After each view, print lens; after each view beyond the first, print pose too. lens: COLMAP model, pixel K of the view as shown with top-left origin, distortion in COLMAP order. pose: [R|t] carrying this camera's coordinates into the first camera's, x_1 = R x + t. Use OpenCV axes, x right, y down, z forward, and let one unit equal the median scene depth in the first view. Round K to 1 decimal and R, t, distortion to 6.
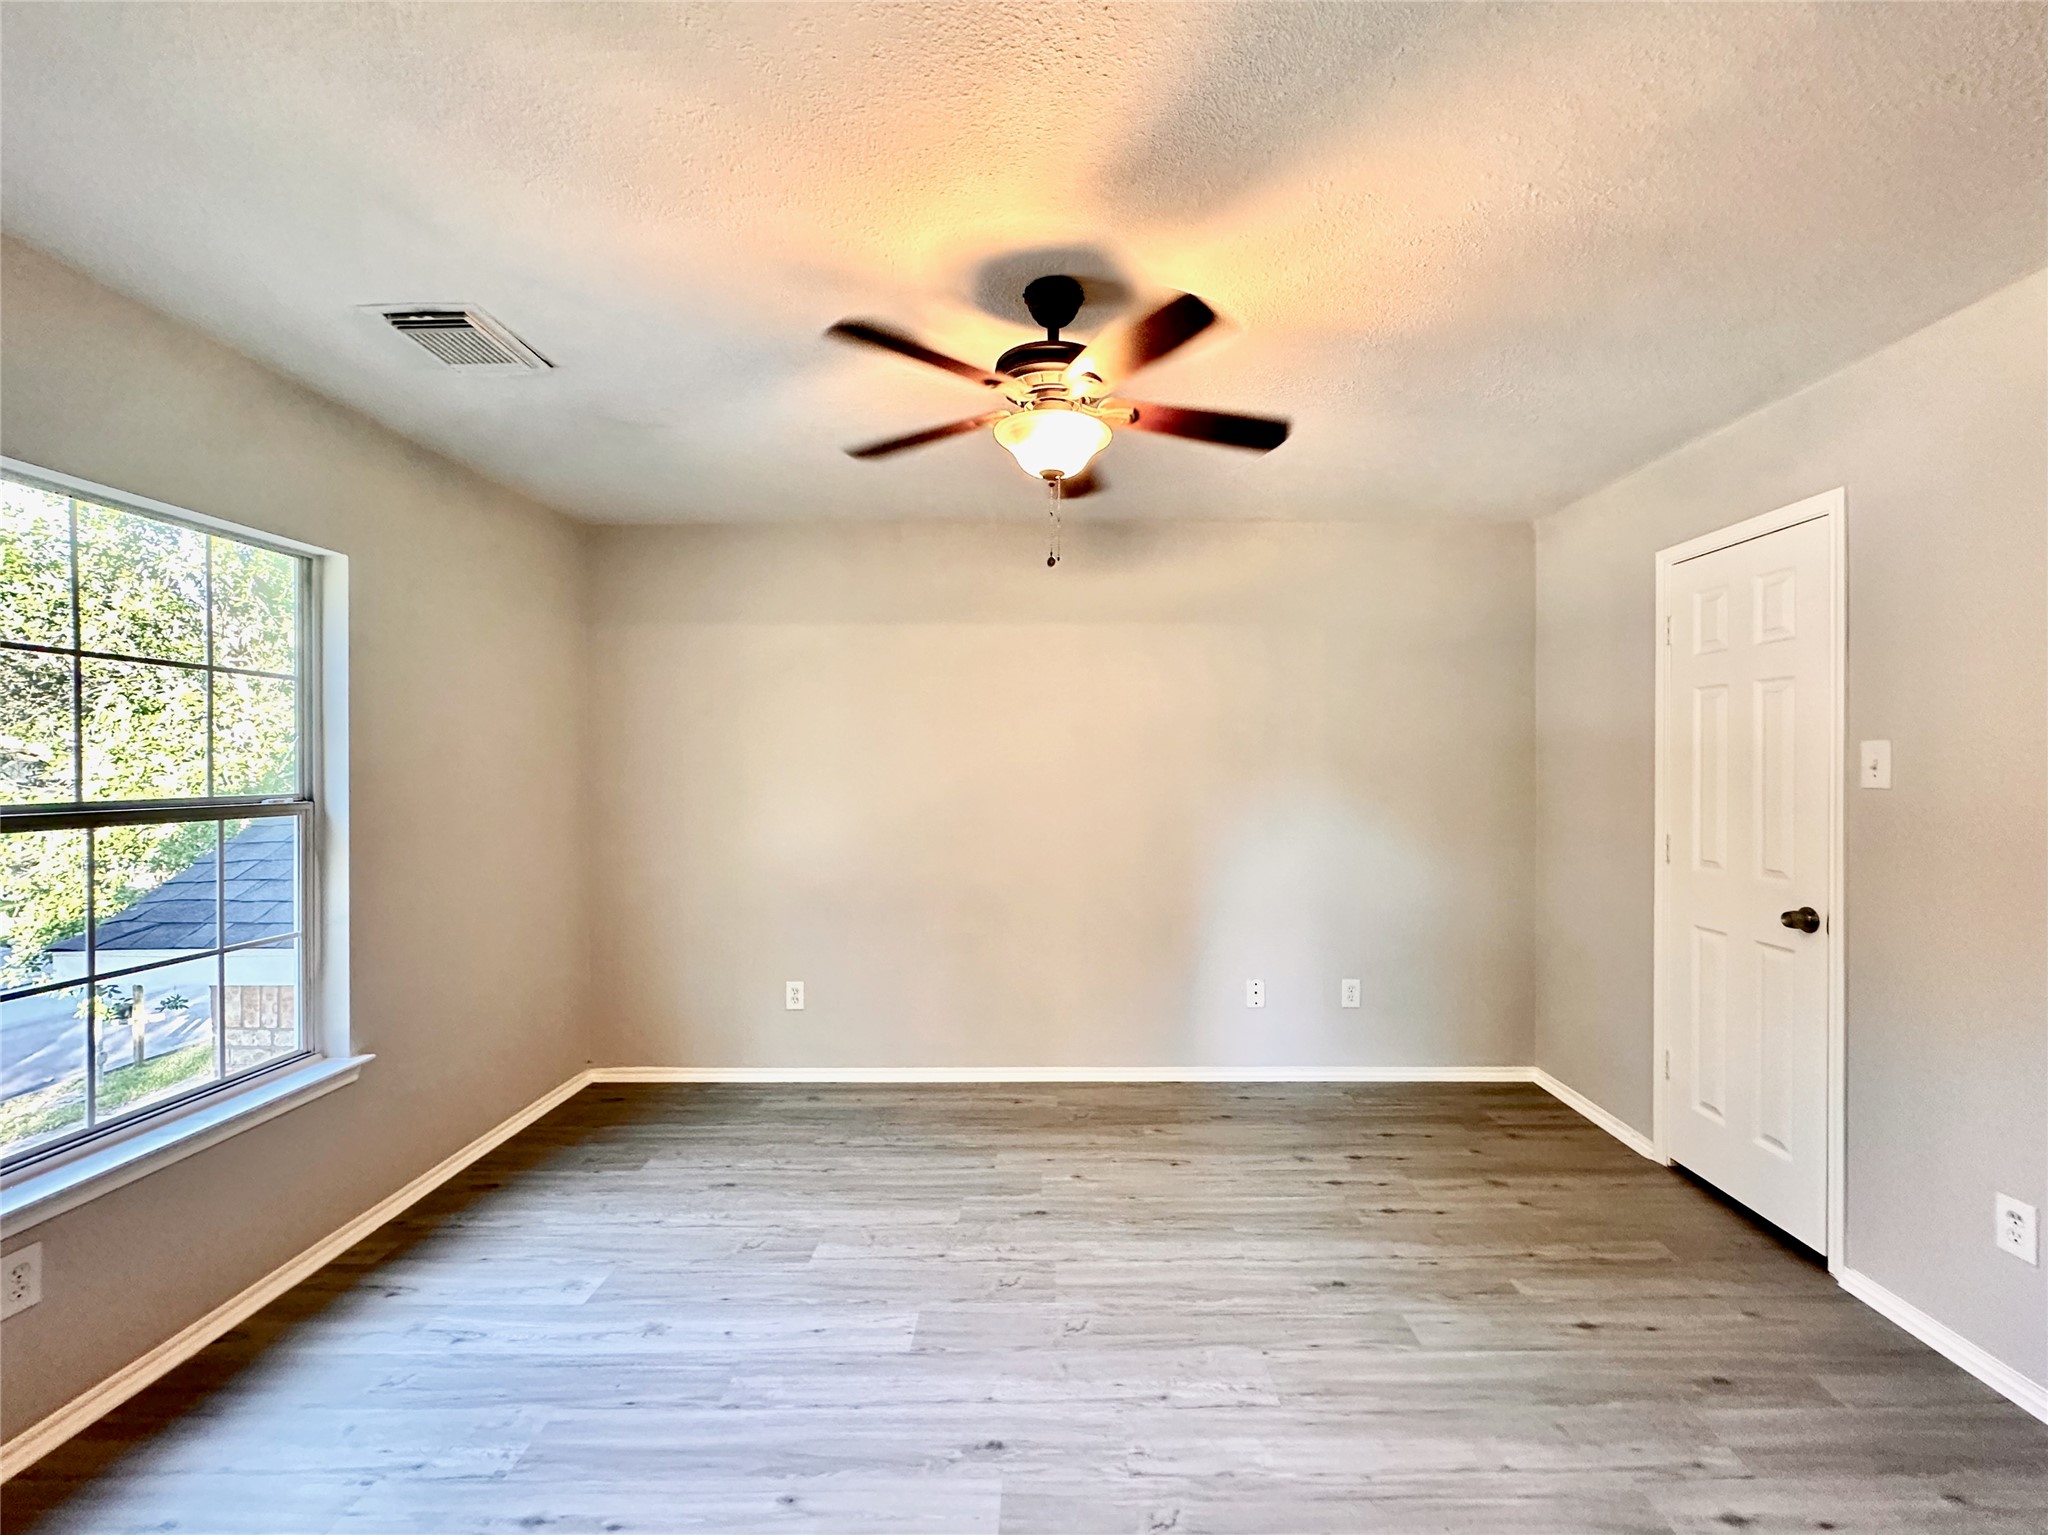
lens RADIAL K [[864.0, 0, 1051.5], [0, 864.0, 774.8], [0, 0, 1]] dist [-0.003223, -0.000059]
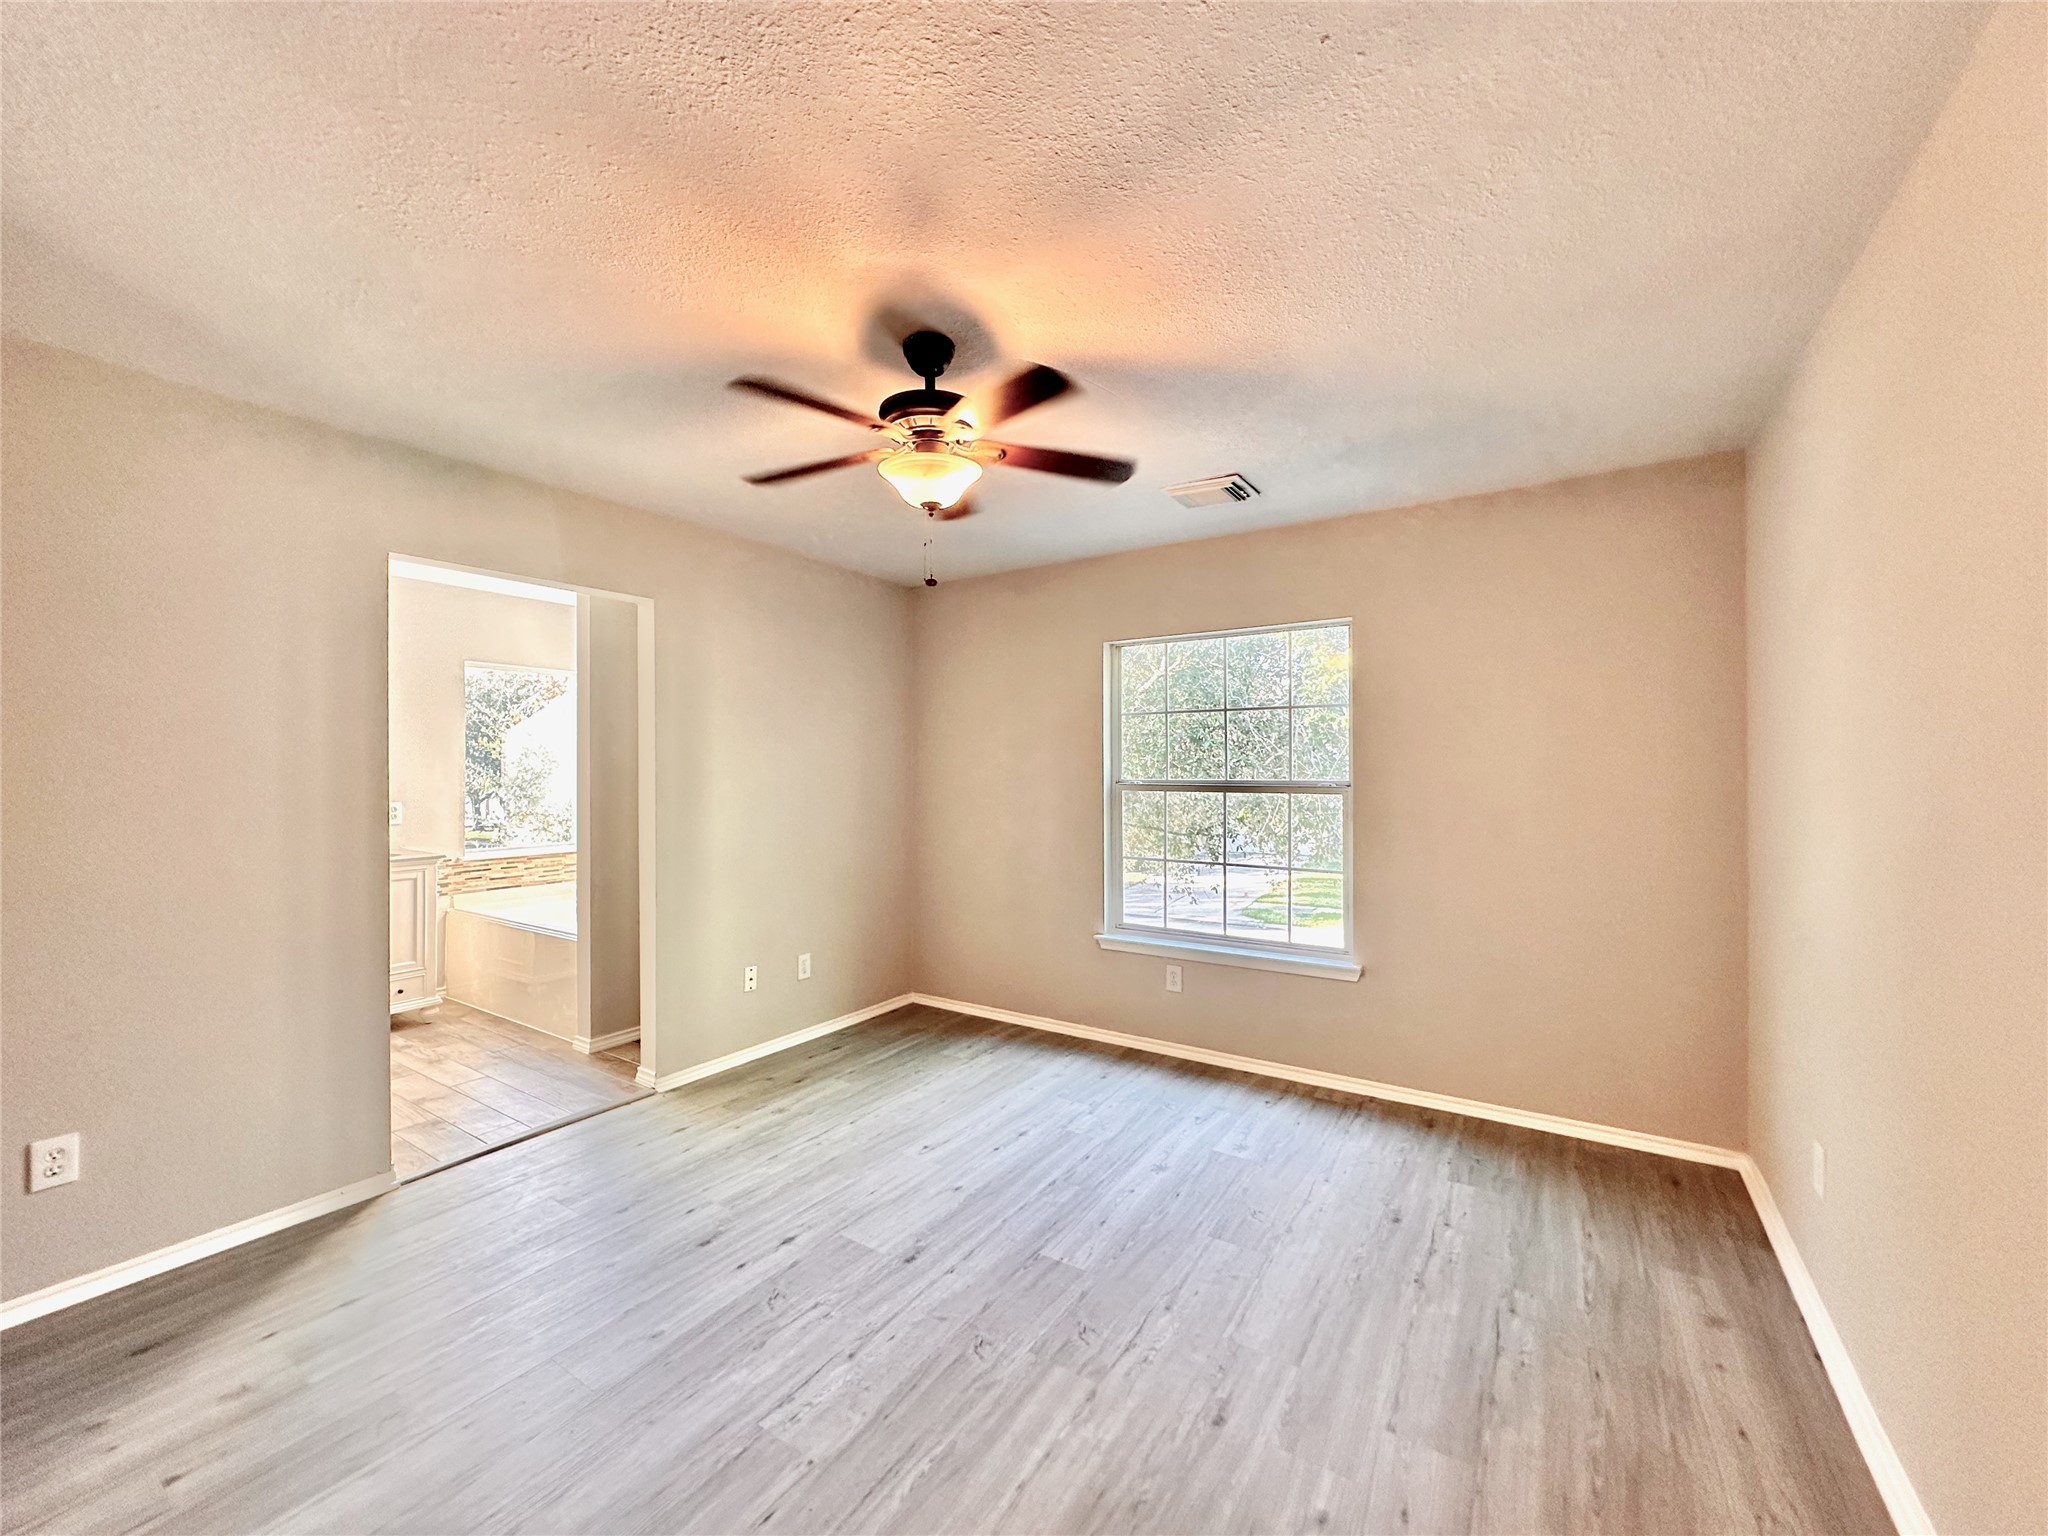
lens RADIAL K [[813.5, 0, 1024.0], [0, 813.5, 768.0], [0, 0, 1]] dist [-0.004900, 0.000322]
pose [[-0.539338, 0.004779, -0.842076, 0.652796], [-0.006581, 0.999929, 0.009890, -0.012069], [0.842063, 0.010876, -0.539269, 1.306283]]
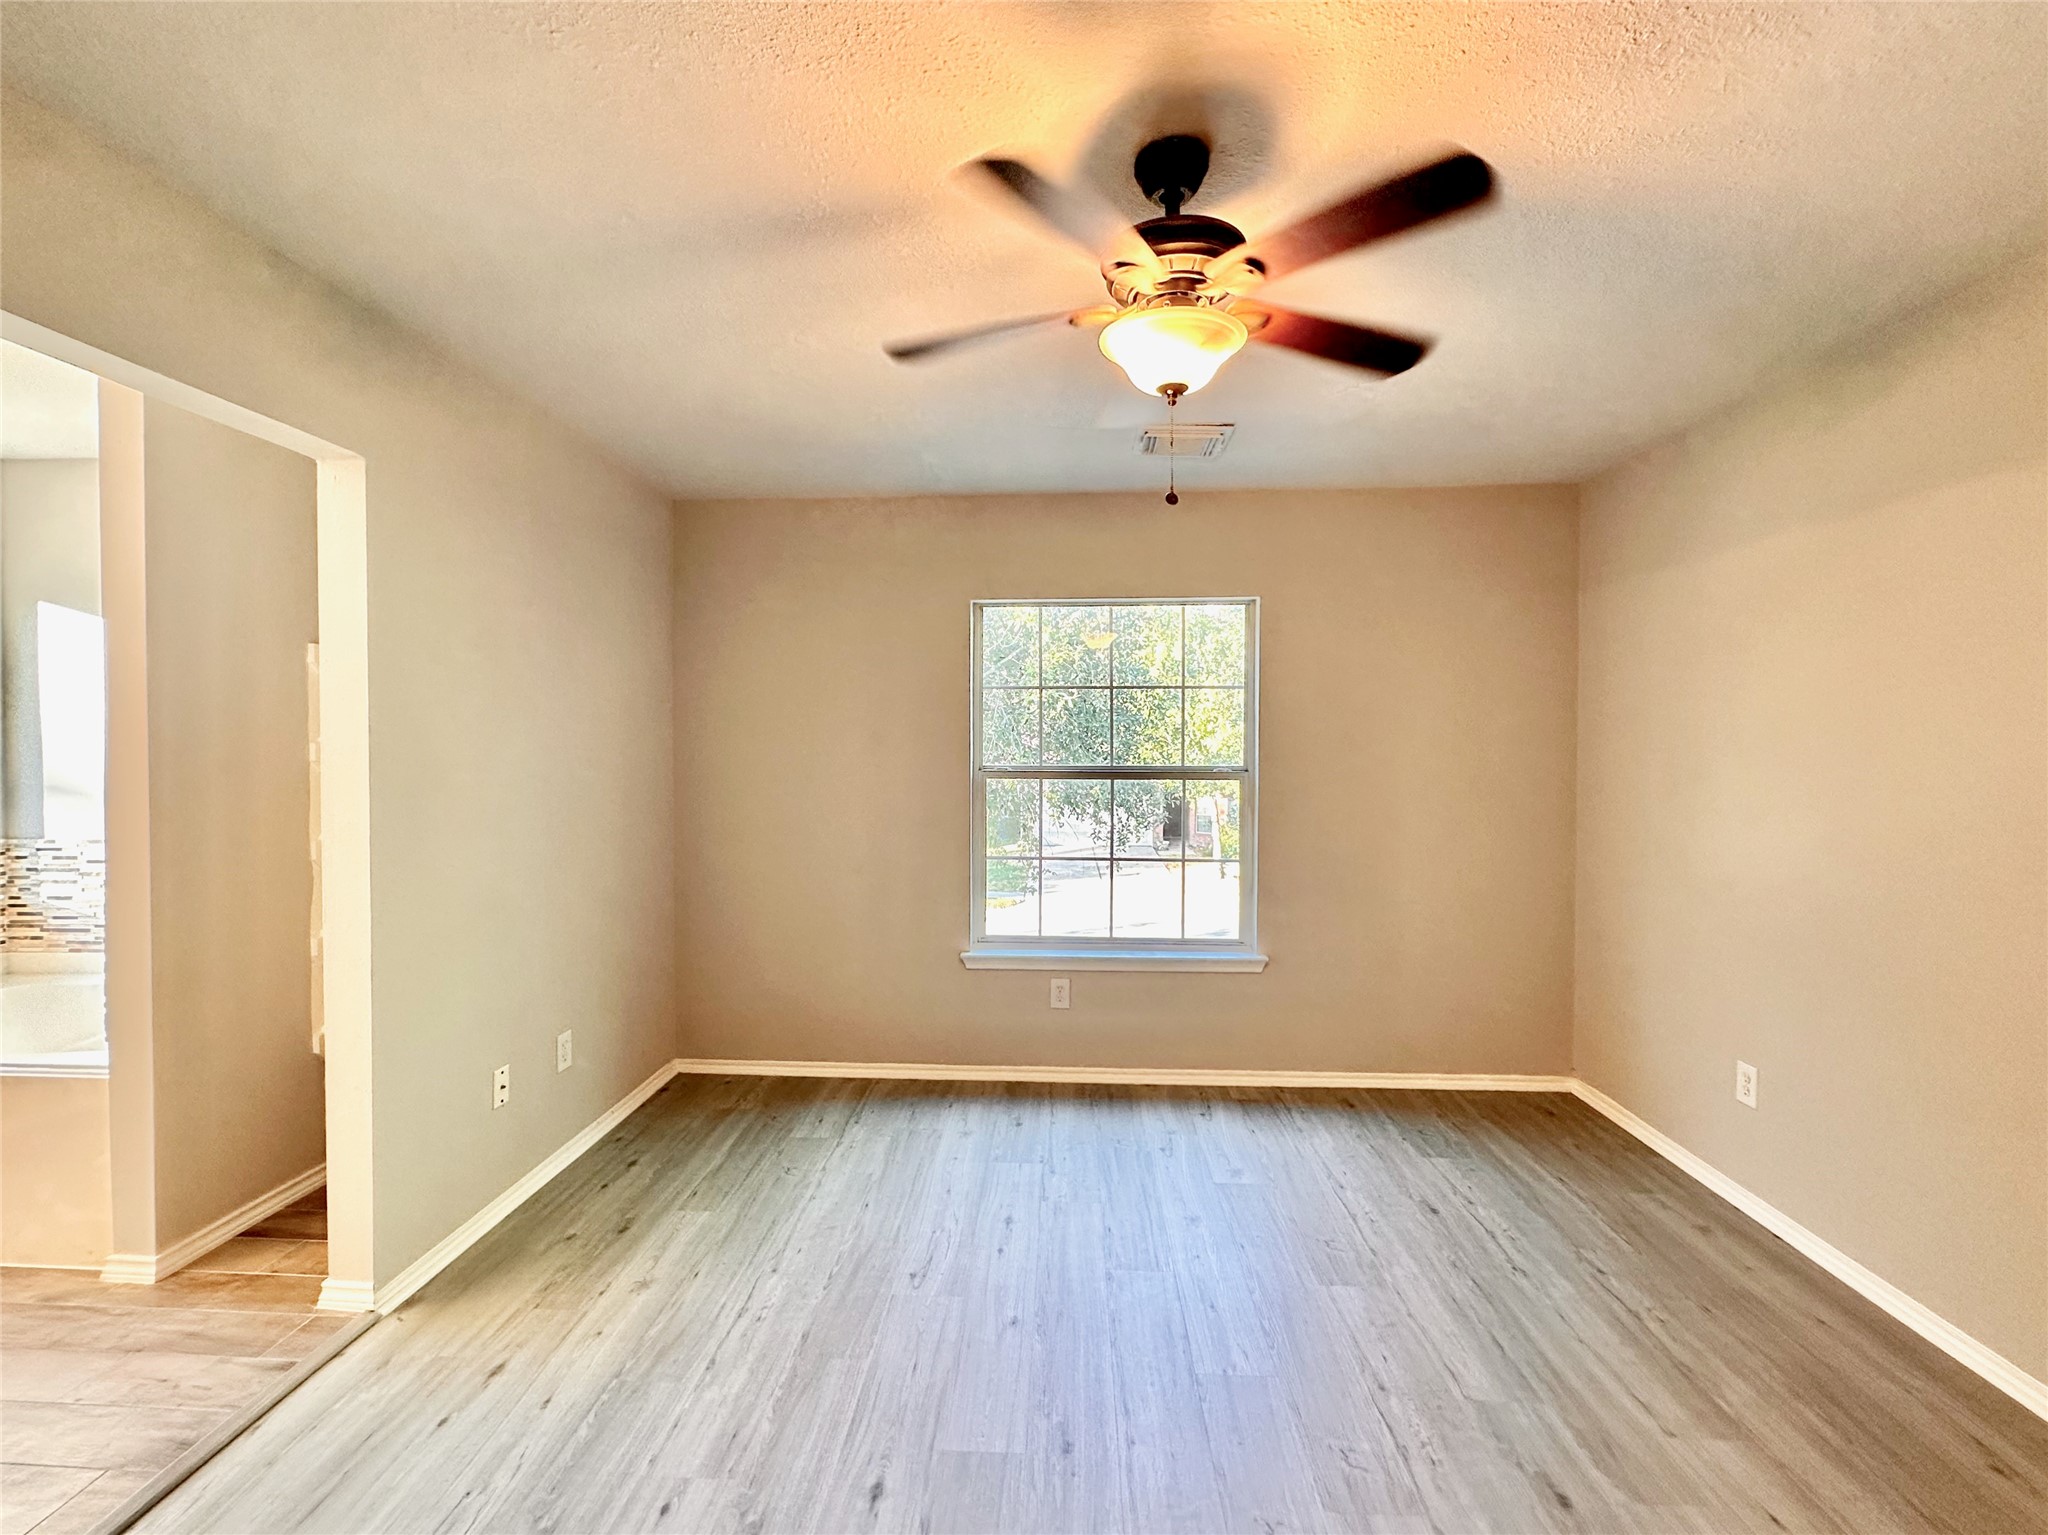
lens RADIAL K [[876.5, 0, 1022.0], [0, 876.5, 760.0], [0, 0, 1]] dist [-0.003877, -0.000002]
pose [[-0.043878, 0.019903, -0.998839, 0.645630], [-0.013584, 0.999697, 0.020517, -0.014203], [0.998945, 0.014469, -0.043594, 0.696348]]
